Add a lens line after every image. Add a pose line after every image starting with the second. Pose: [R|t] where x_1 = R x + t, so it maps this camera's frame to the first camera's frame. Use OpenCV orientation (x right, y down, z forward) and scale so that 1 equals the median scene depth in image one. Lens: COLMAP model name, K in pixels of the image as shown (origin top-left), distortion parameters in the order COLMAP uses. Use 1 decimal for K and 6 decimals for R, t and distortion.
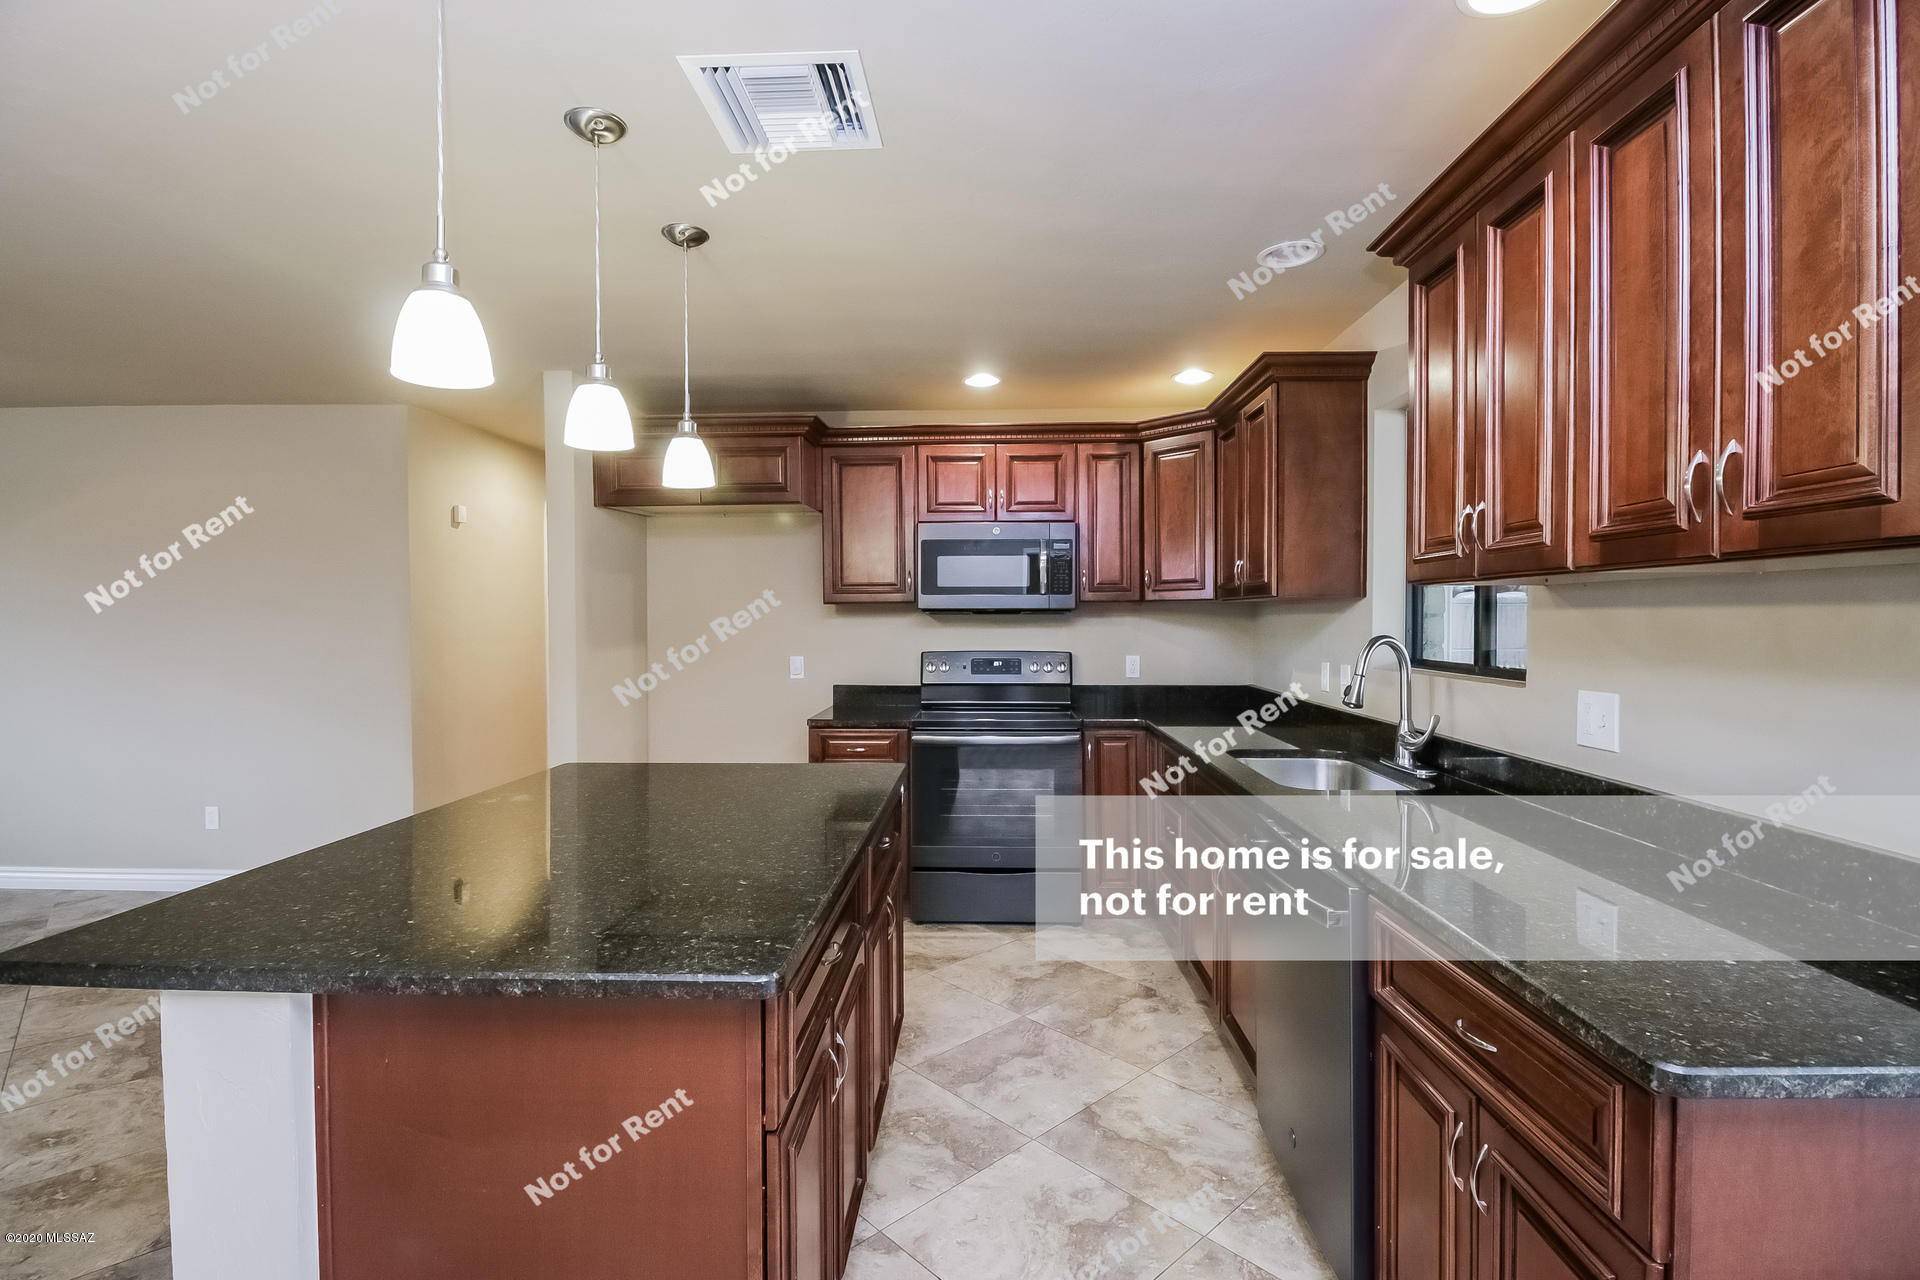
lens RADIAL K [[887.5, 0, 954.3], [0, 887.5, 636.5], [0, 0, 1]] dist [0.001006, -0.003943]
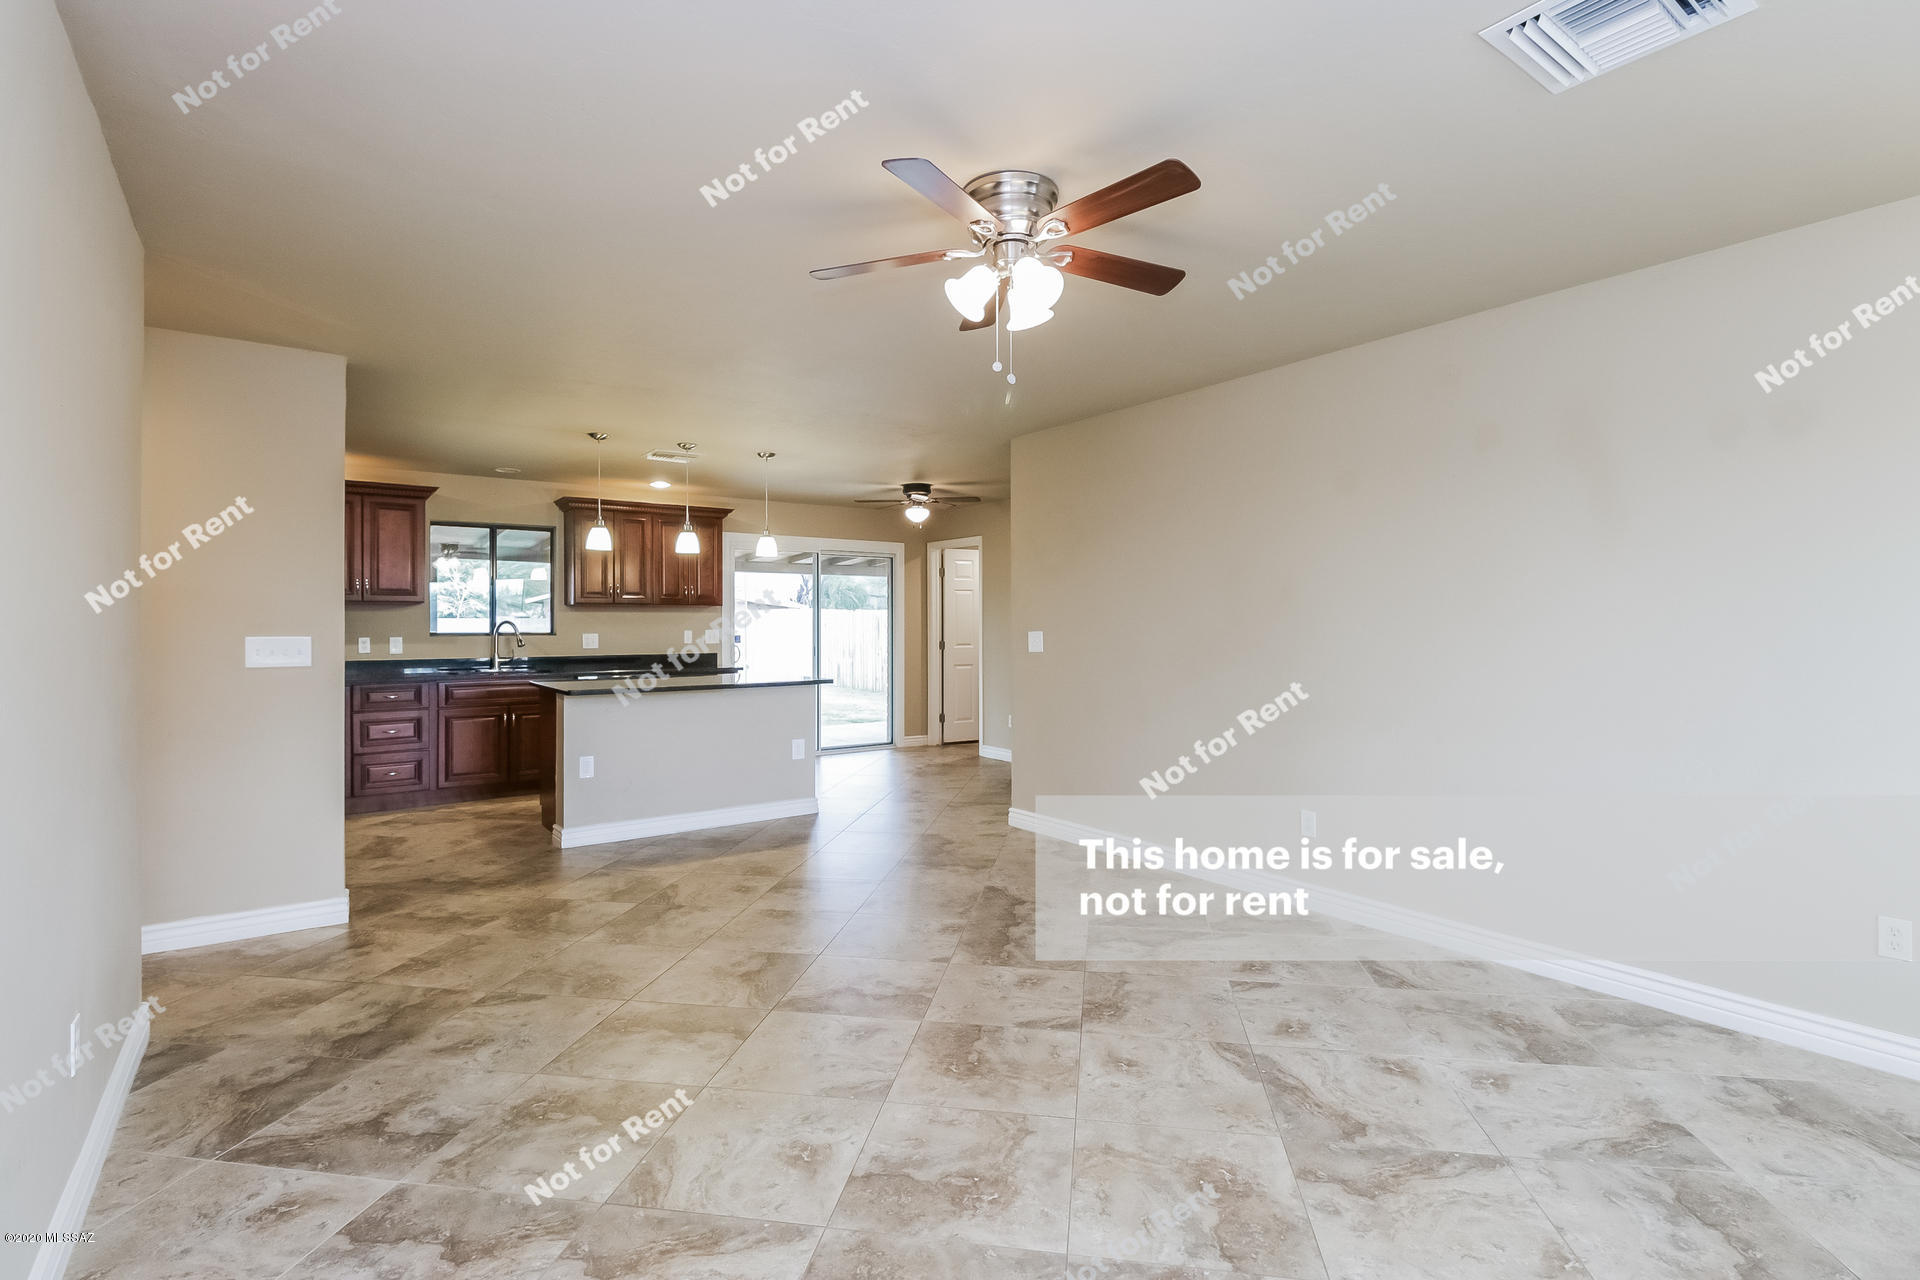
lens RADIAL K [[894.8, 0, 940.4], [0, 894.8, 638.2], [0, 0, 1]] dist [0.008918, -0.001547]
pose [[-0.608911, -0.002650, 0.793234, -1.933111], [0.022729, 0.999526, 0.020787, 0.020421], [-0.792913, 0.030687, -0.608562, 1.277465]]
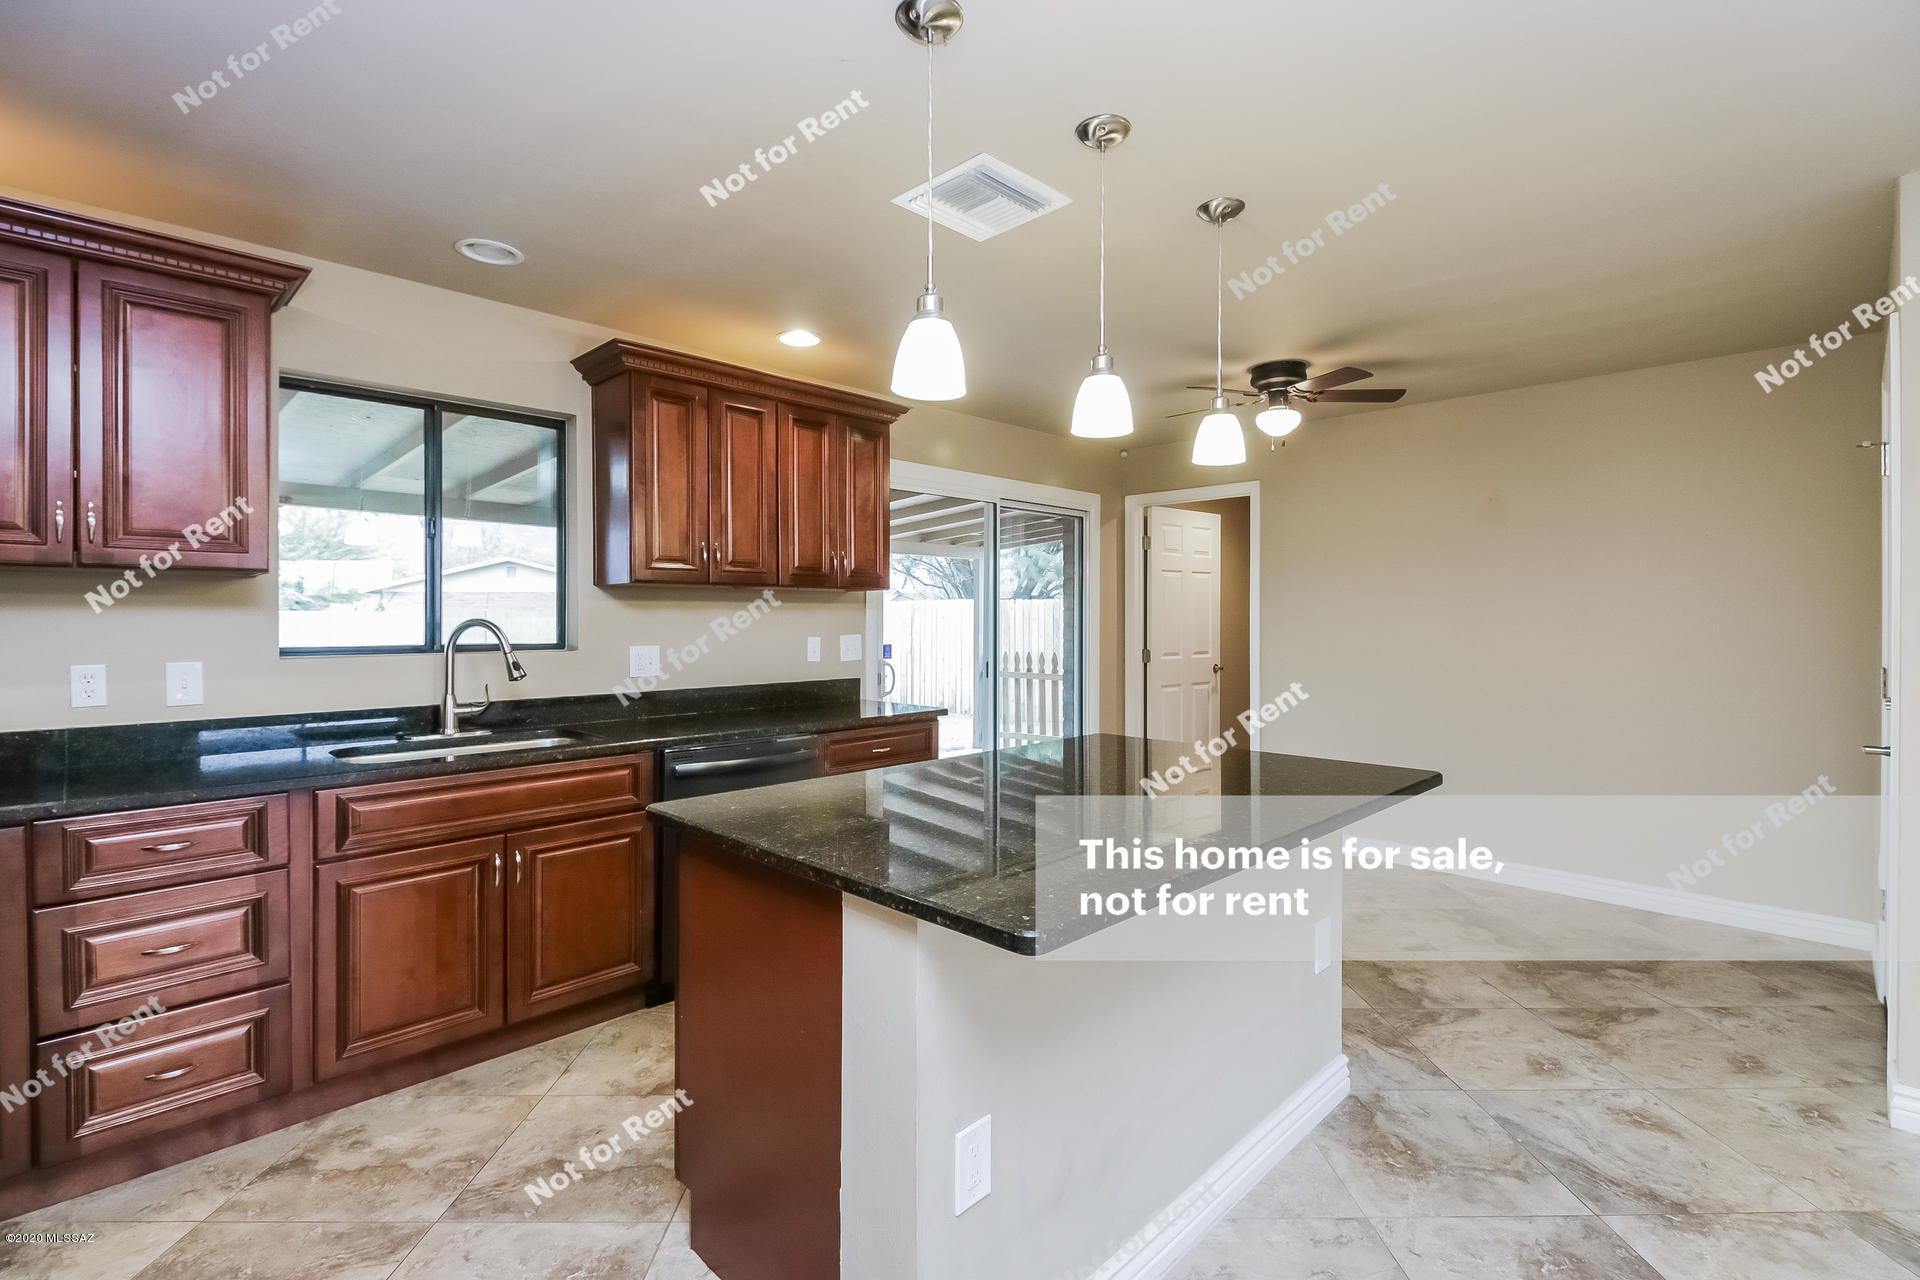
lens RADIAL K [[887.5, 0, 978.3], [0, 887.5, 631.6], [0, 0, 1]] dist [0.001006, -0.003943]
pose [[-0.756733, -0.004273, 0.653710, -0.591207], [0.017817, 0.999472, 0.027159, -0.003023], [-0.653481, 0.032199, -0.756258, 1.145423]]
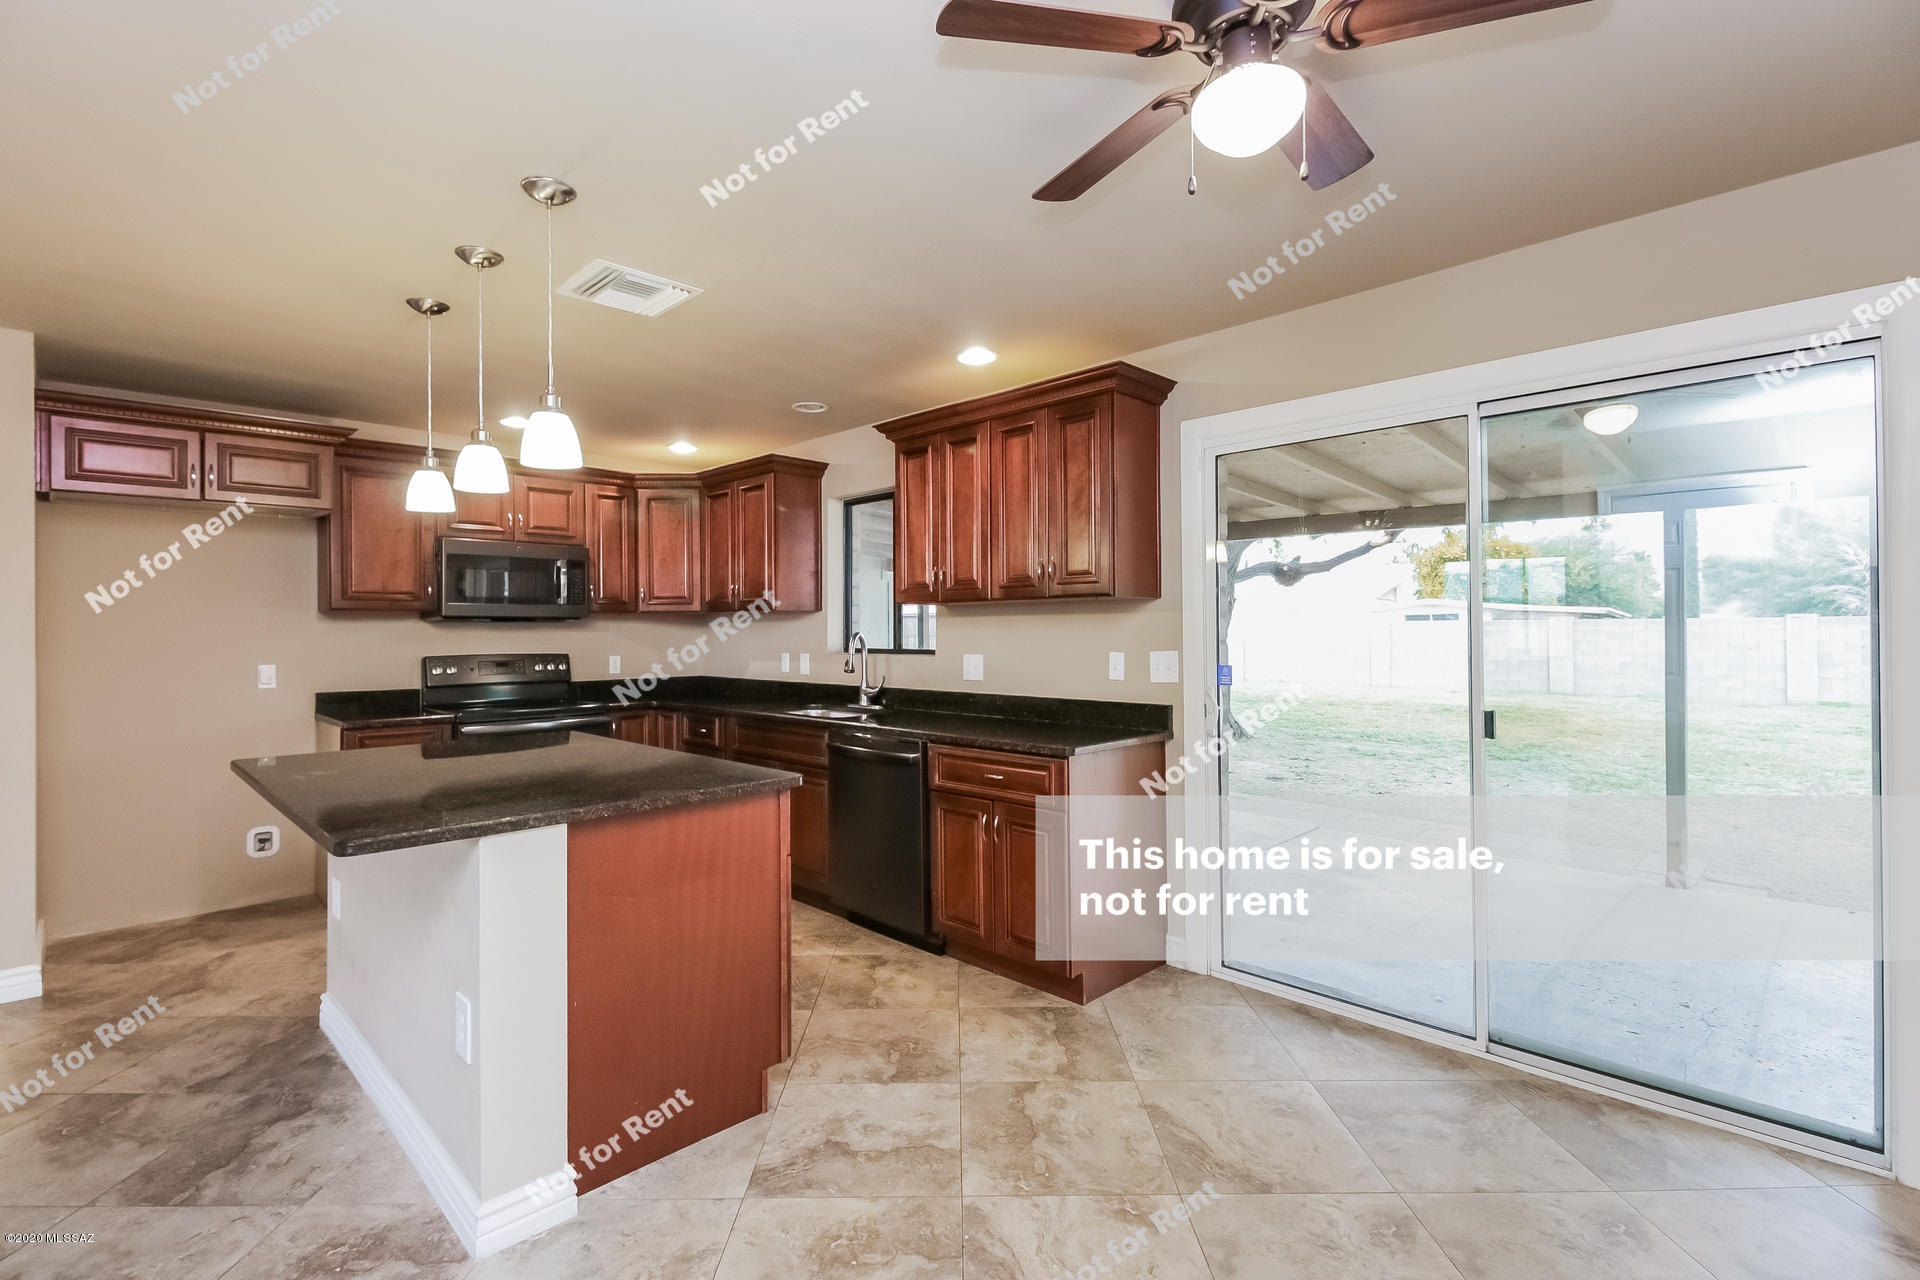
lens RADIAL K [[887.5, 0, 959.6], [0, 887.5, 641.1], [0, 0, 1]] dist [0.001006, -0.003943]
pose [[0.674634, -0.008775, 0.738100, -0.545556], [0.018907, 0.999807, -0.005395, 0.023433], [-0.737910, 0.017595, 0.674669, -0.273648]]
